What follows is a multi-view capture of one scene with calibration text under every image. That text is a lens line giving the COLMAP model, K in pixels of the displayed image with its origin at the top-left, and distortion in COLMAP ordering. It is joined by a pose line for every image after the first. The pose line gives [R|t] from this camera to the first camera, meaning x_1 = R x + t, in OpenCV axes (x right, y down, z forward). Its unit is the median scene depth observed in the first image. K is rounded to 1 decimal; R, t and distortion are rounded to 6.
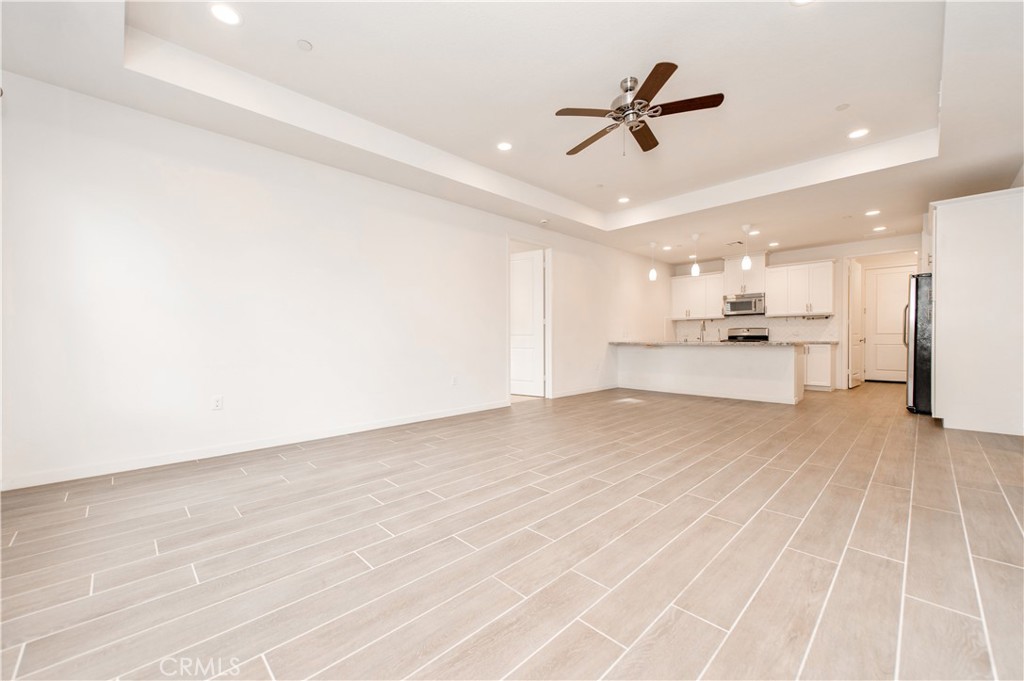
lens RADIAL K [[404.3, 0, 516.9], [0, 404.3, 338.1], [0, 0, 1]] dist [0.017892, -0.003715]
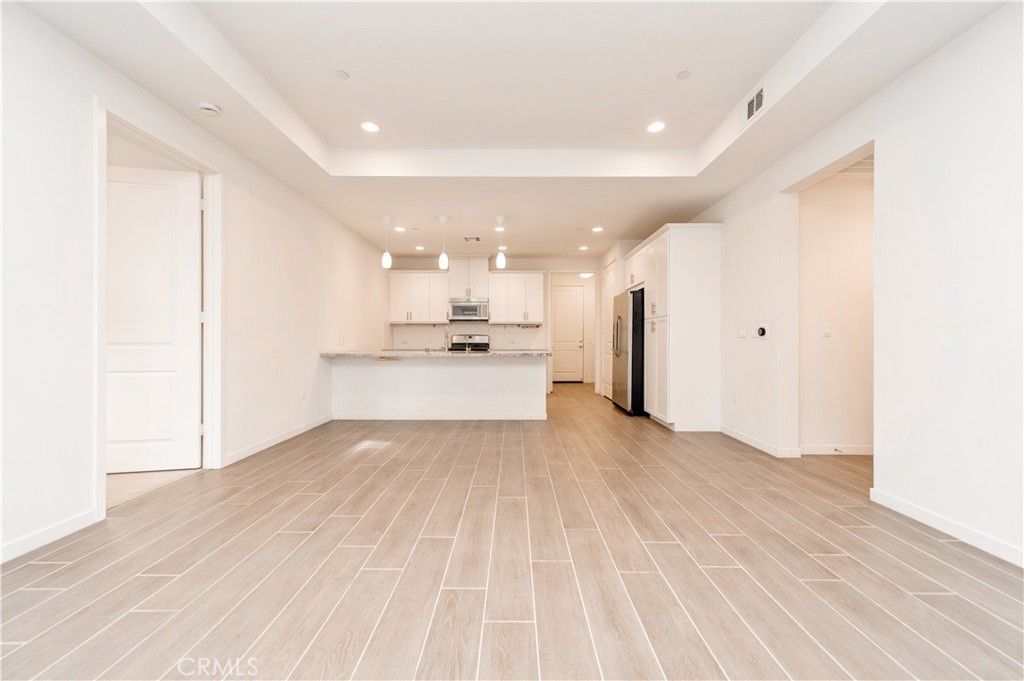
lens RADIAL K [[404.3, 0, 519.4], [0, 404.3, 342.0], [0, 0, 1]] dist [0.017892, -0.003715]
pose [[0.708463, 0.003680, 0.705738, -0.009606], [-0.004732, 0.999989, -0.000463, -0.010087], [-0.705732, -0.003012, 0.708472, 0.300370]]
